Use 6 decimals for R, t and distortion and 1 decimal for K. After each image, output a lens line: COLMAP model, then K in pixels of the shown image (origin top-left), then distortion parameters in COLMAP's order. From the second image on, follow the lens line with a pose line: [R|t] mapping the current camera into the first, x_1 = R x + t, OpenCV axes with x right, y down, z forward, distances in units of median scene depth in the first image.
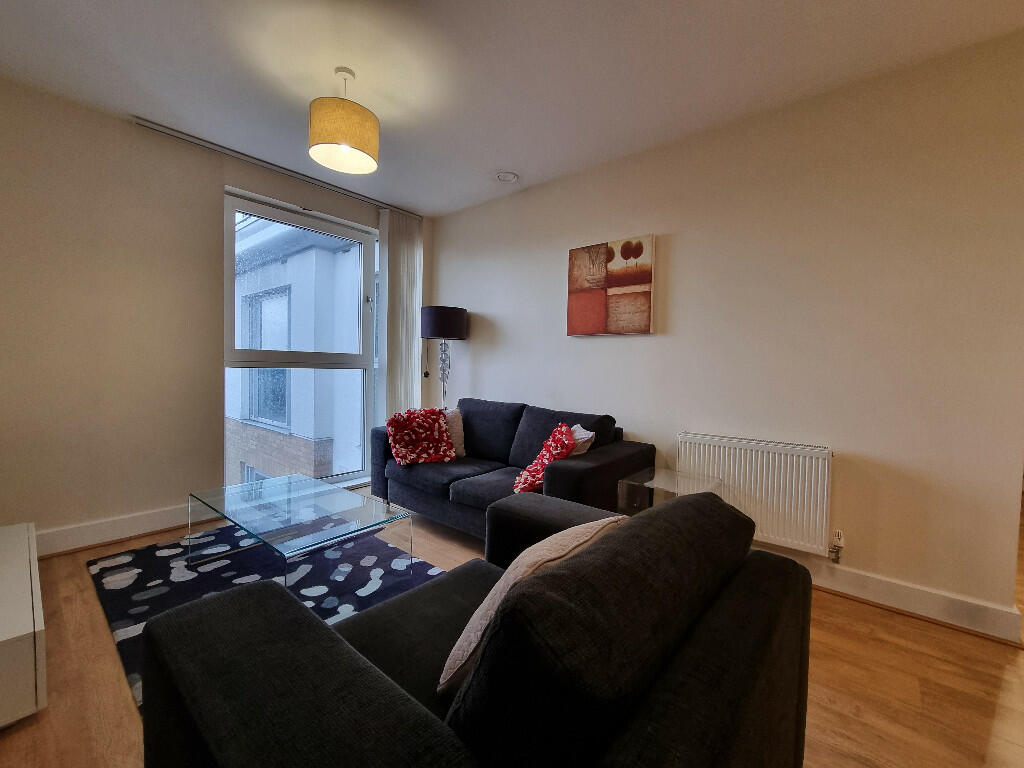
lens RADIAL K [[422.0, 0, 509.9], [0, 422.0, 379.1], [0, 0, 1]] dist [0.000318, 0.000085]
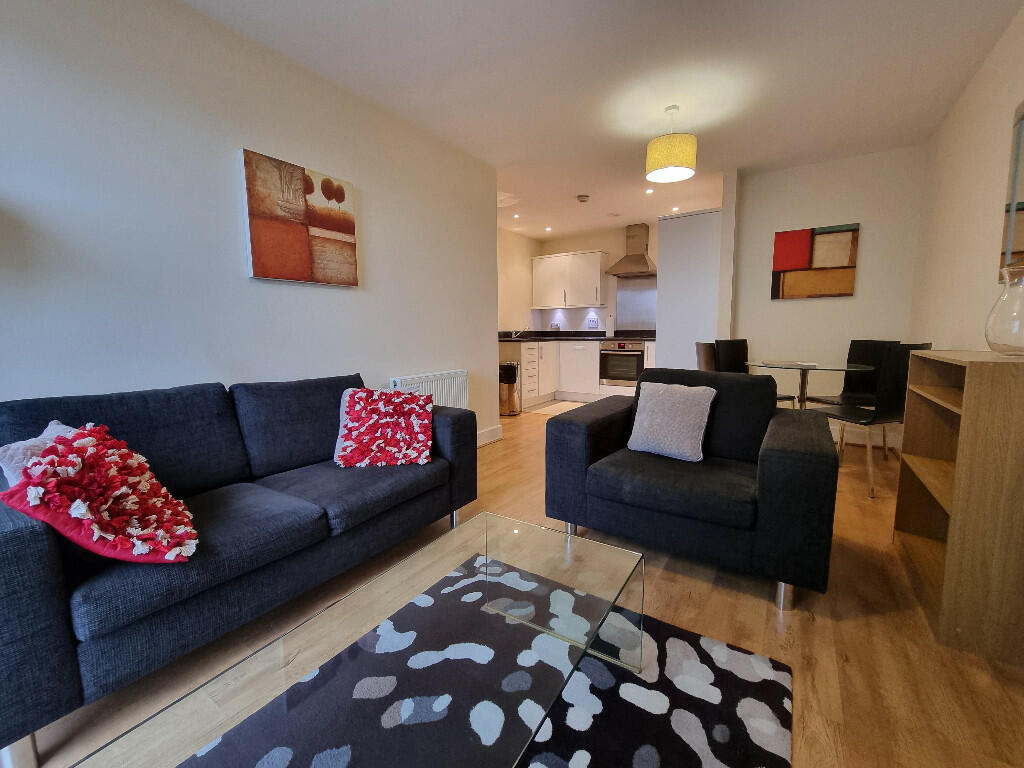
lens RADIAL K [[422.0, 0, 510.1], [0, 422.0, 382.4], [0, 0, 1]] dist [0.000318, 0.000085]
pose [[-0.105327, -0.141322, 0.984345, -0.692362], [0.044315, 0.988200, 0.146617, -0.015318], [-0.993450, 0.059064, -0.097821, 0.725374]]
